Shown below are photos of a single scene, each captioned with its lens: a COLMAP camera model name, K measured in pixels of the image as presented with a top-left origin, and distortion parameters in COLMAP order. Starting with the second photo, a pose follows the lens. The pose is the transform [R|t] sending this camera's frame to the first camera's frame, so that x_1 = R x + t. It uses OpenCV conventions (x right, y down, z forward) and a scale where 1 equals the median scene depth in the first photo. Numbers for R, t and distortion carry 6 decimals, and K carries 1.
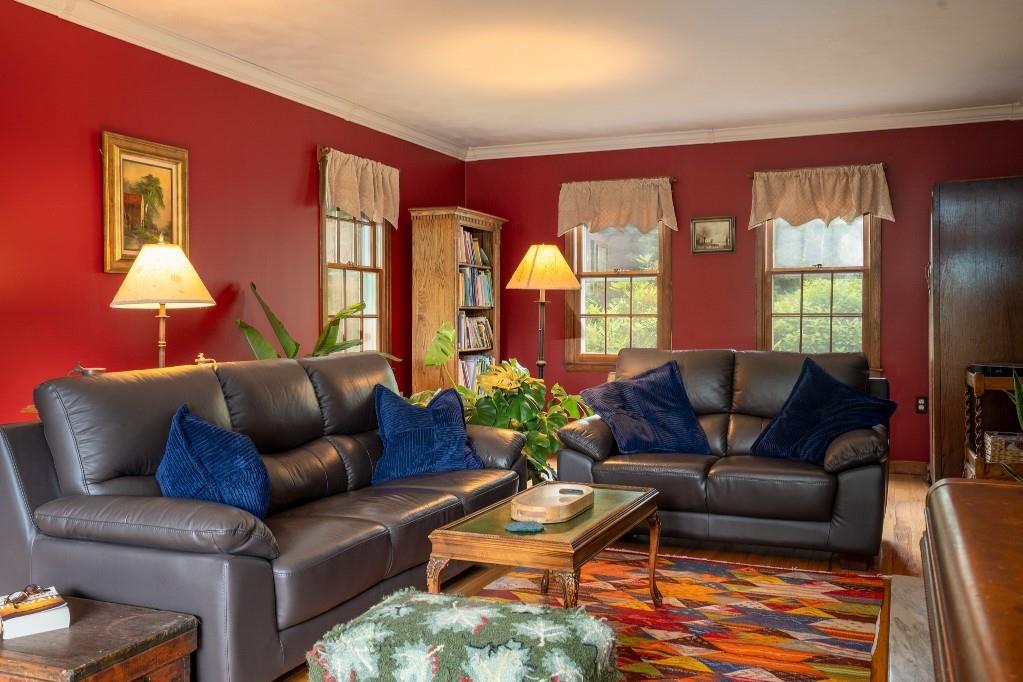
lens RADIAL K [[933.1, 0, 511.8], [0, 933.1, 333.2], [0, 0, 1]] dist [0.050568, 0.022889]
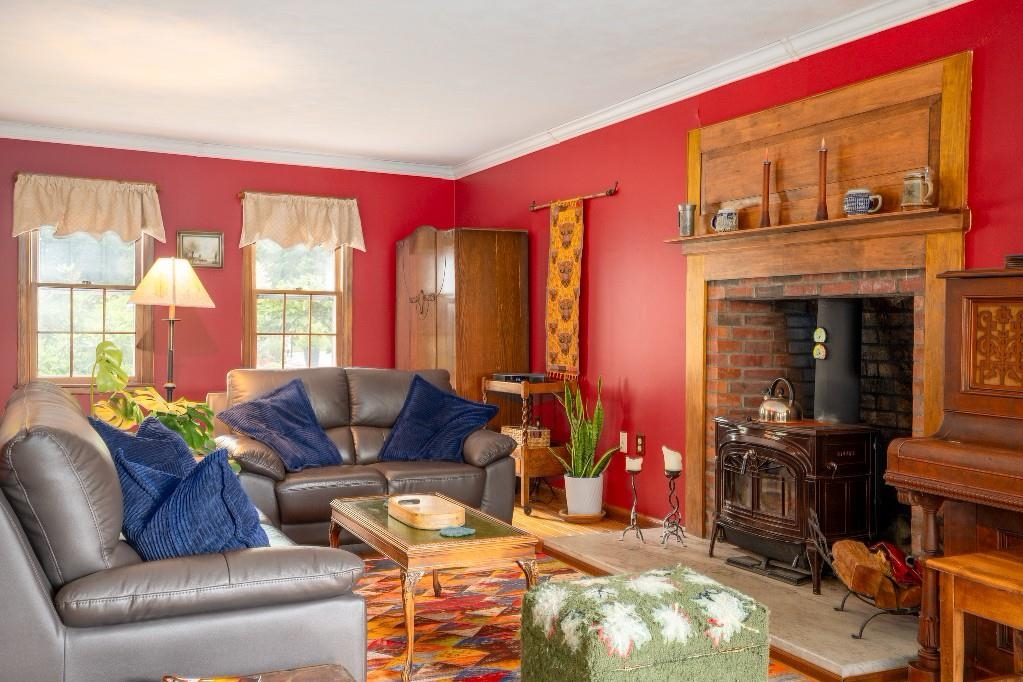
lens RADIAL K [[972.5, 0, 508.7], [0, 972.5, 344.5], [0, 0, 1]] dist [0.079224, 0.000000]
pose [[0.667417, -0.002232, 0.744681, -0.471480], [0.003563, 0.999994, -0.000196, -0.007298], [-0.744676, 0.002784, 0.667420, 0.110281]]
